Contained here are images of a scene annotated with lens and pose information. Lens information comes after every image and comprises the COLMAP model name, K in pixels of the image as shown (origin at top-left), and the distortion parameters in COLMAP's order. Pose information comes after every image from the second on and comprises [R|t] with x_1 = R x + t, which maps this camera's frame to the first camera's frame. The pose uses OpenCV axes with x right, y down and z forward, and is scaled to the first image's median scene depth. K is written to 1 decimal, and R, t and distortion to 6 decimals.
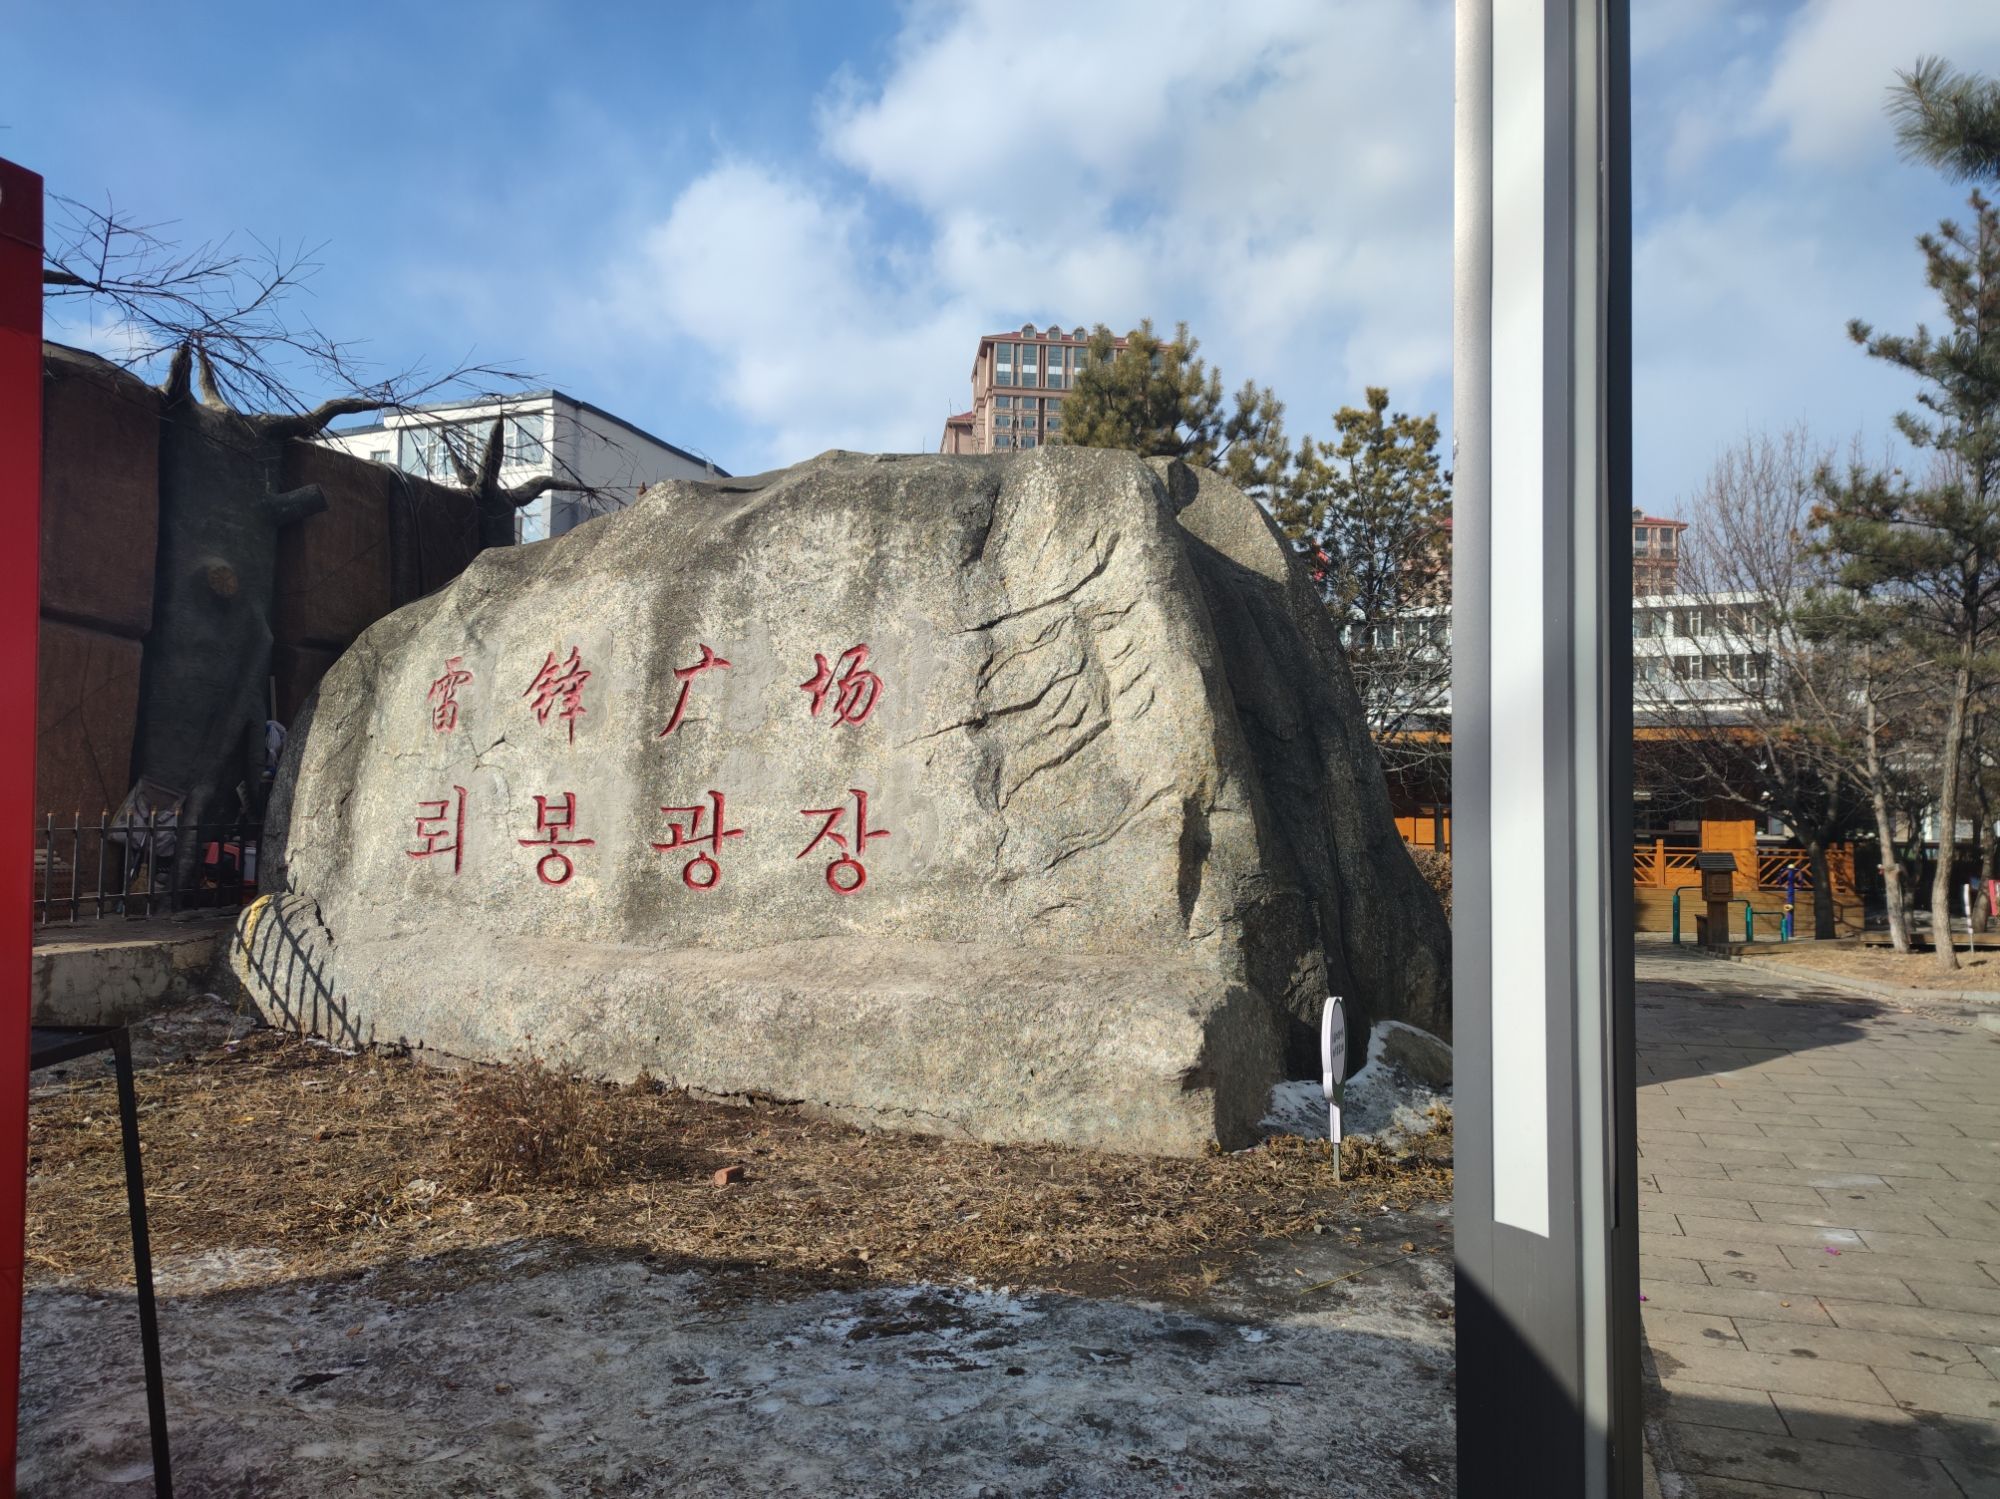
lens RADIAL K [[1422.7, 0, 1000.8], [0, 1422.7, 750.0], [0, 0, 1]] dist [0.032219, -0.017978]
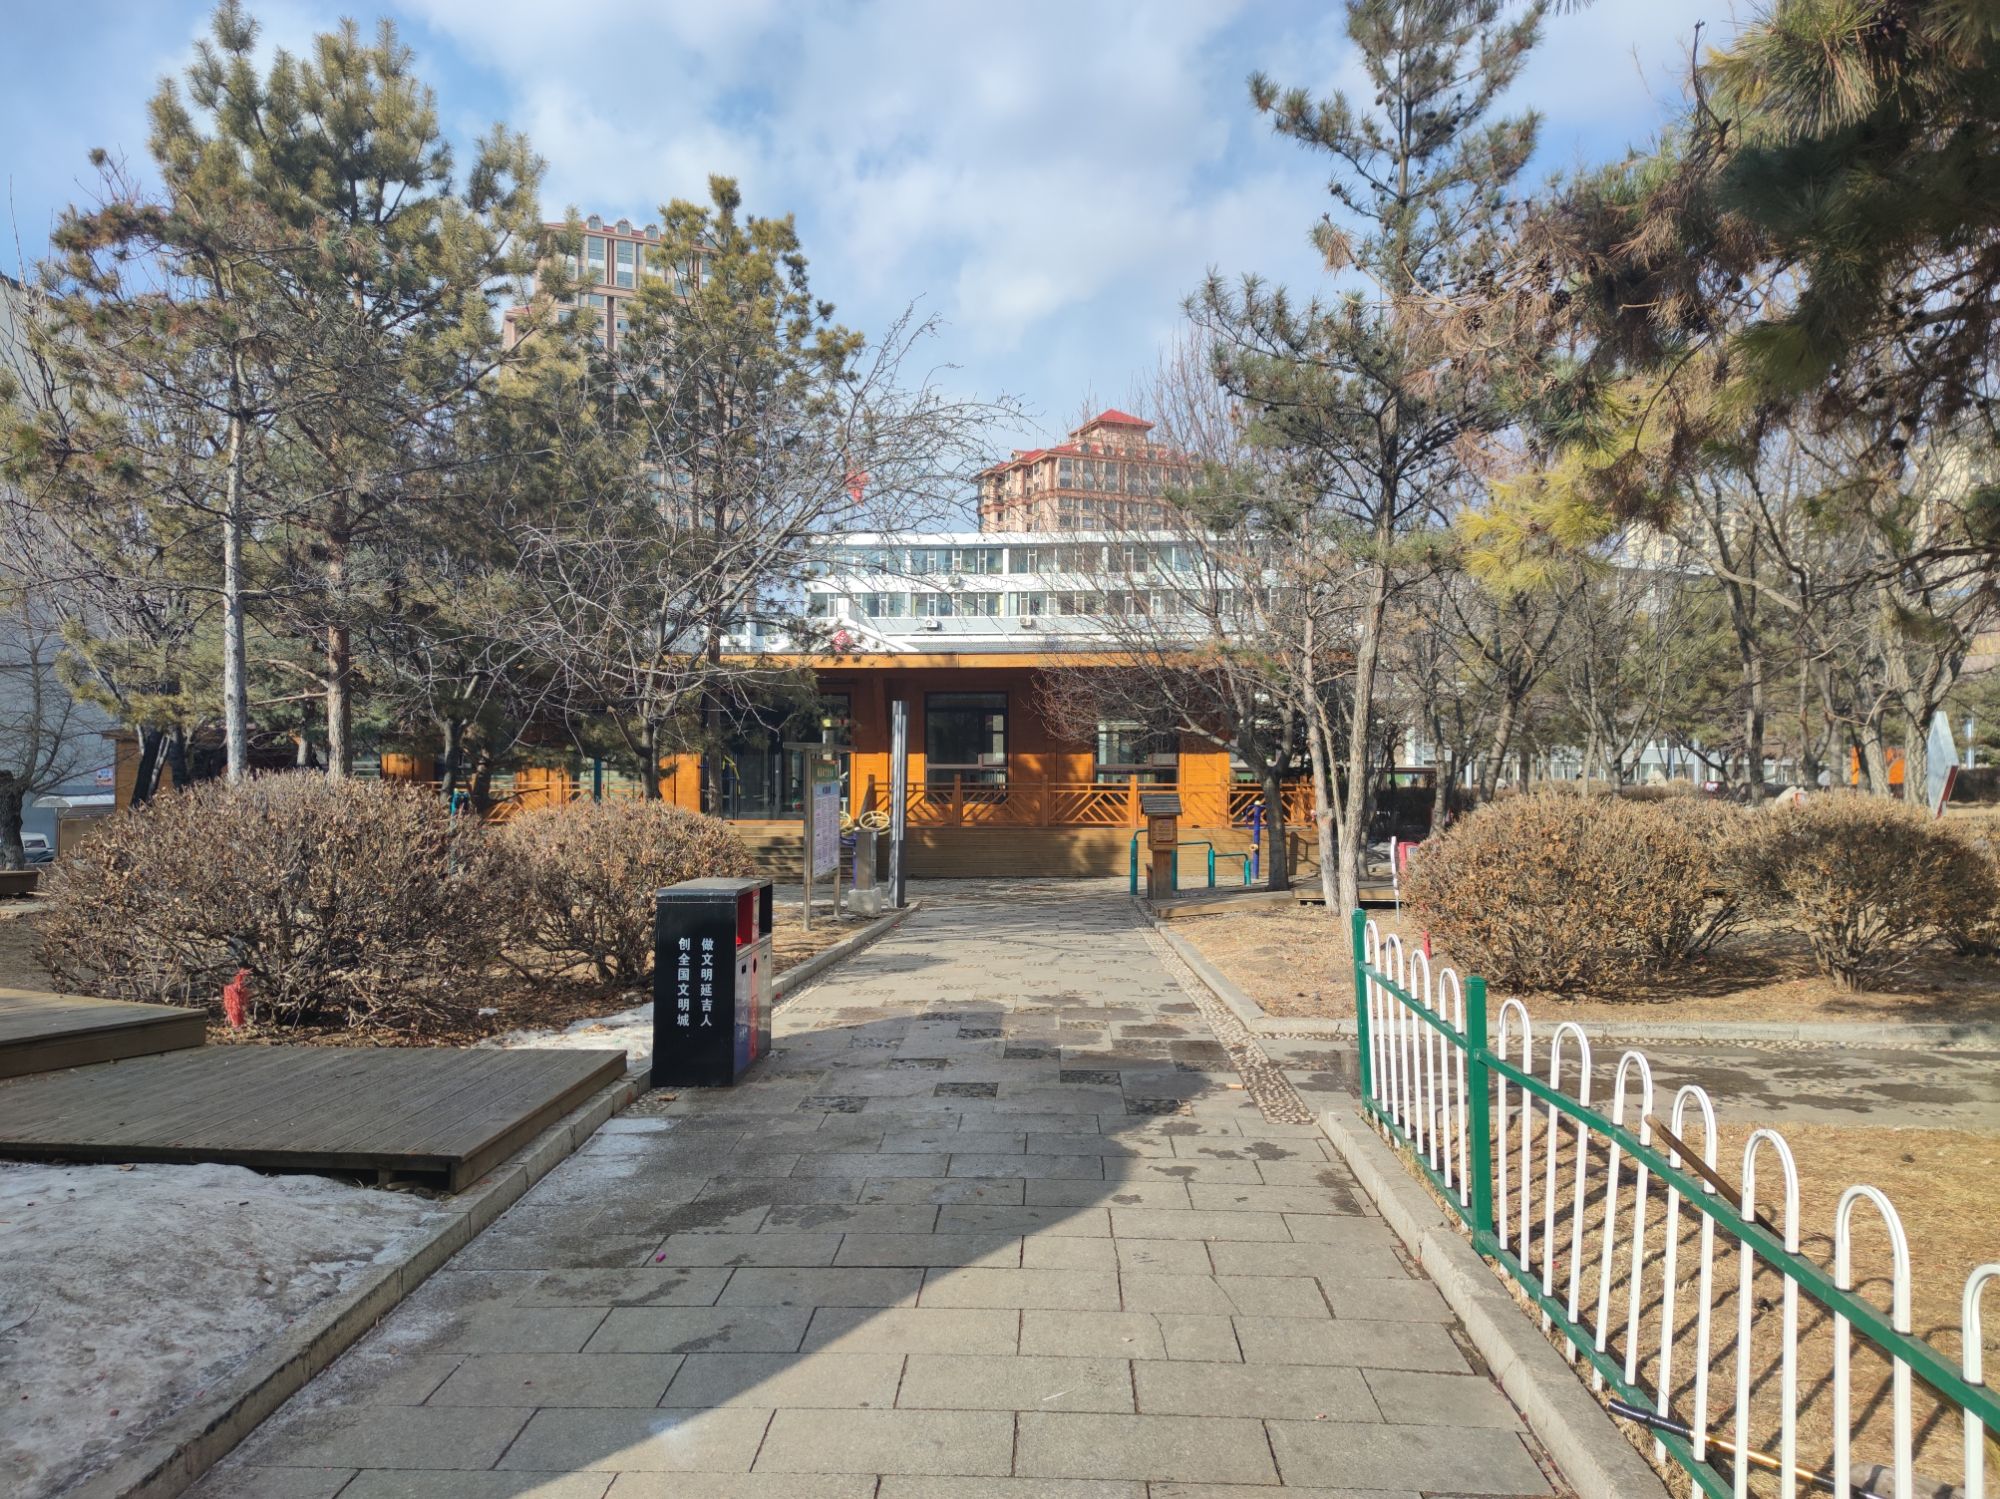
lens RADIAL K [[1422.7, 0, 999.7], [0, 1422.7, 757.2], [0, 0, 1]] dist [0.032219, -0.017978]
pose [[0.961008, -0.009297, 0.276365, 0.198586], [-0.006382, 0.998423, 0.055780, 0.003097], [-0.276447, -0.055369, 0.959433, 0.242605]]
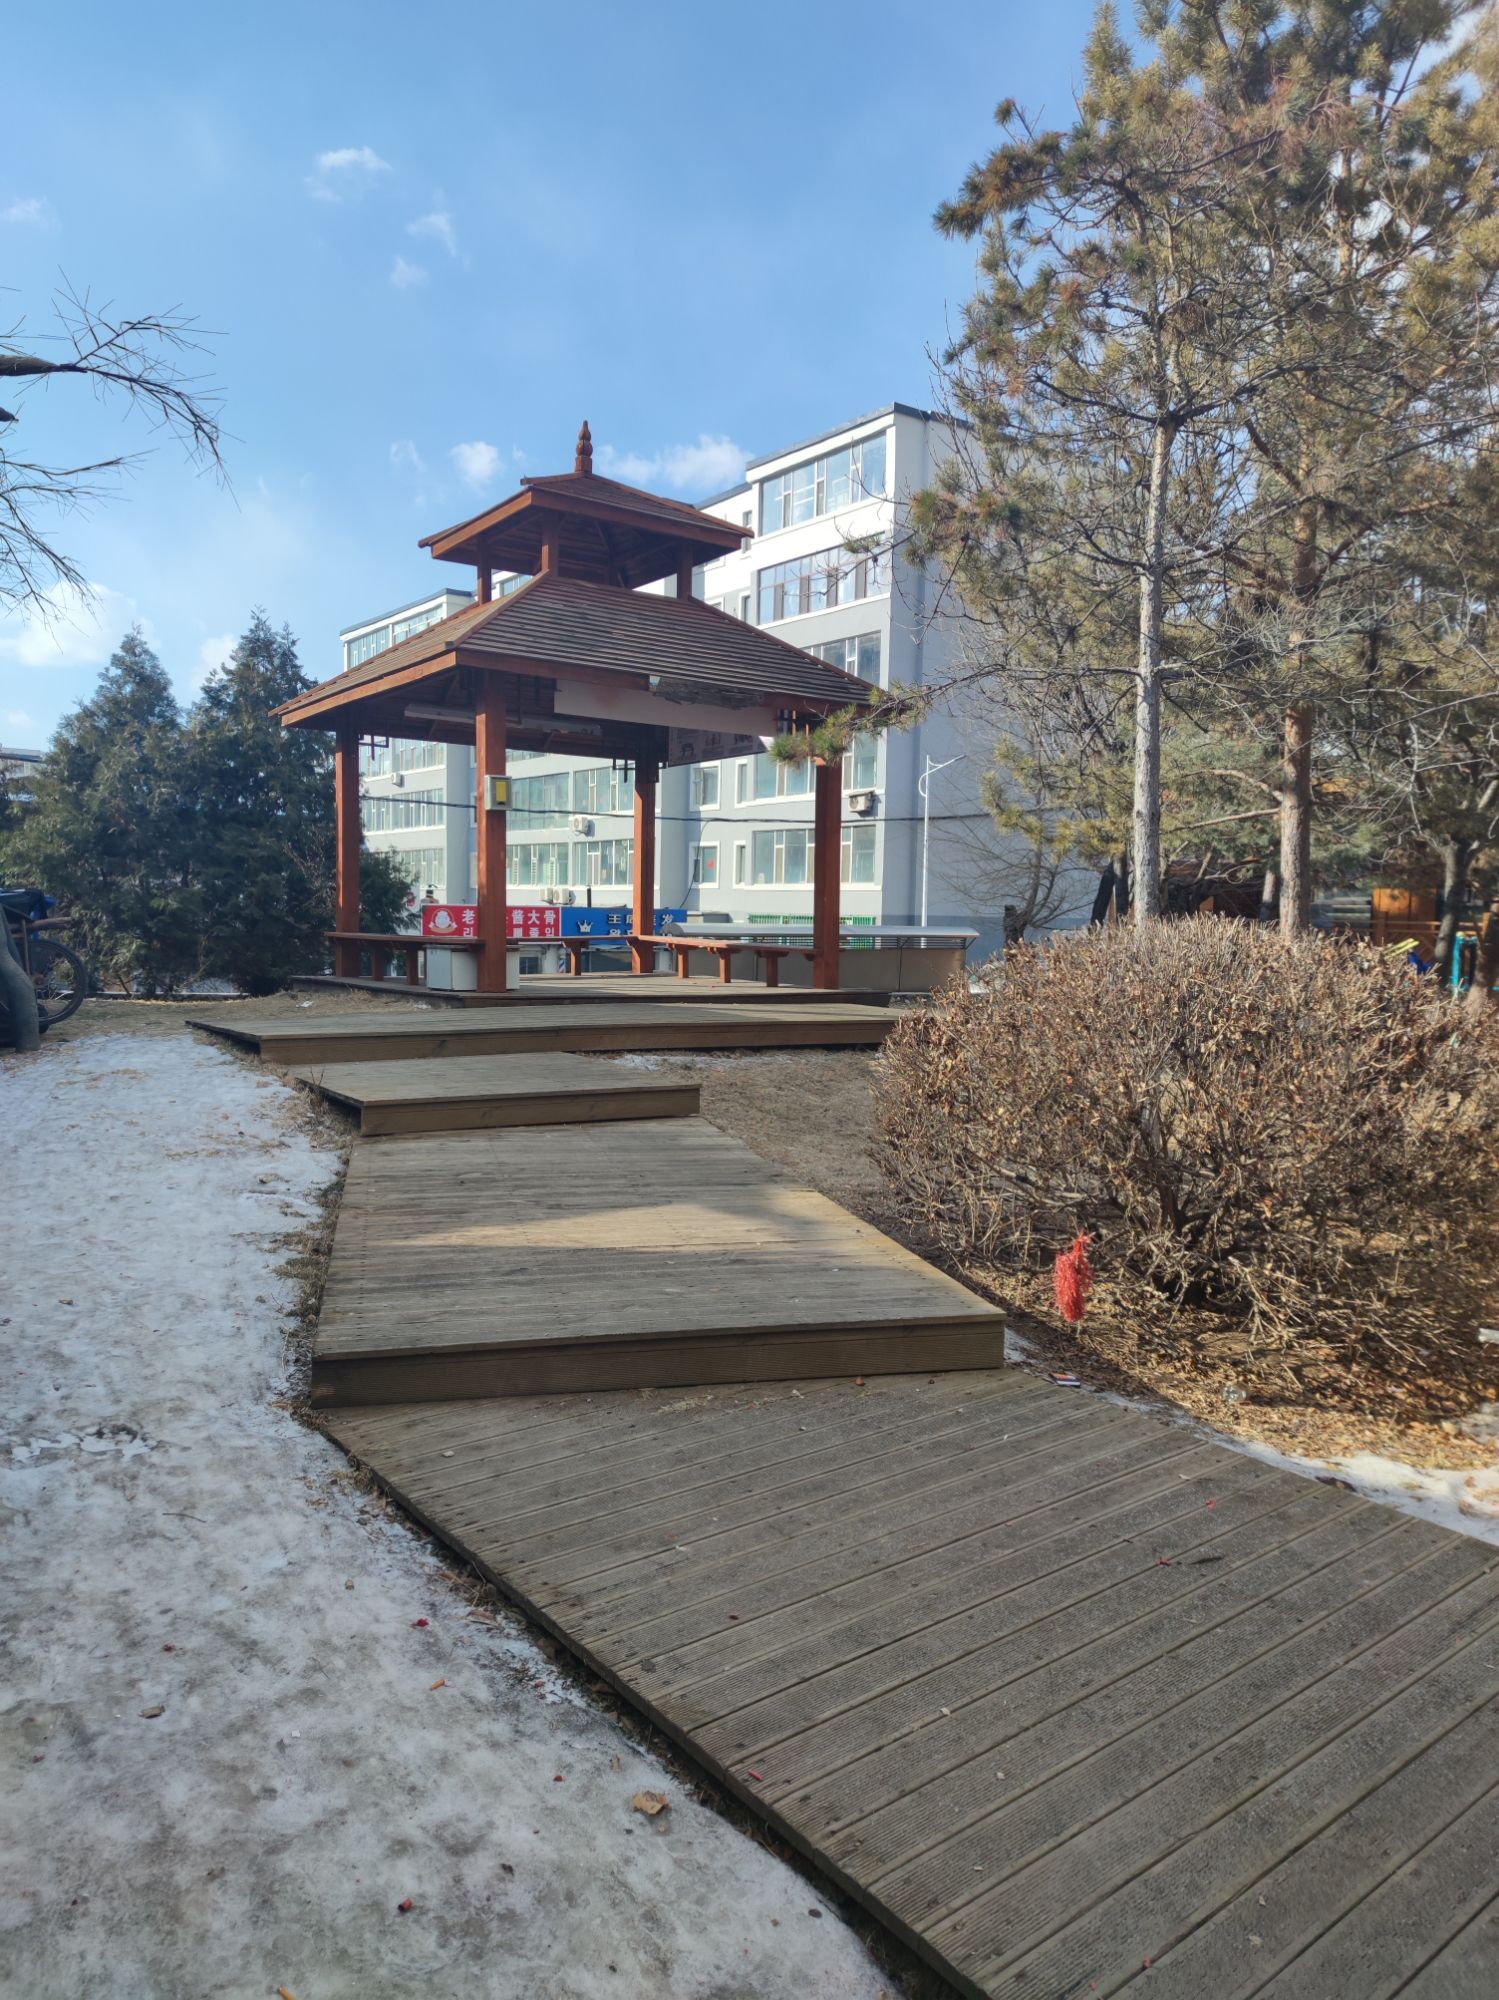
lens RADIAL K [[1422.7, 0, 714.7], [0, 1422.7, 1000.8], [0, 0, 1]] dist [0.032219, -0.017978]
pose [[0.844420, 0.030723, -0.534800, 0.186018], [0.038255, 0.992346, 0.117411, 0.011777], [0.534314, -0.119603, 0.836782, 0.416702]]
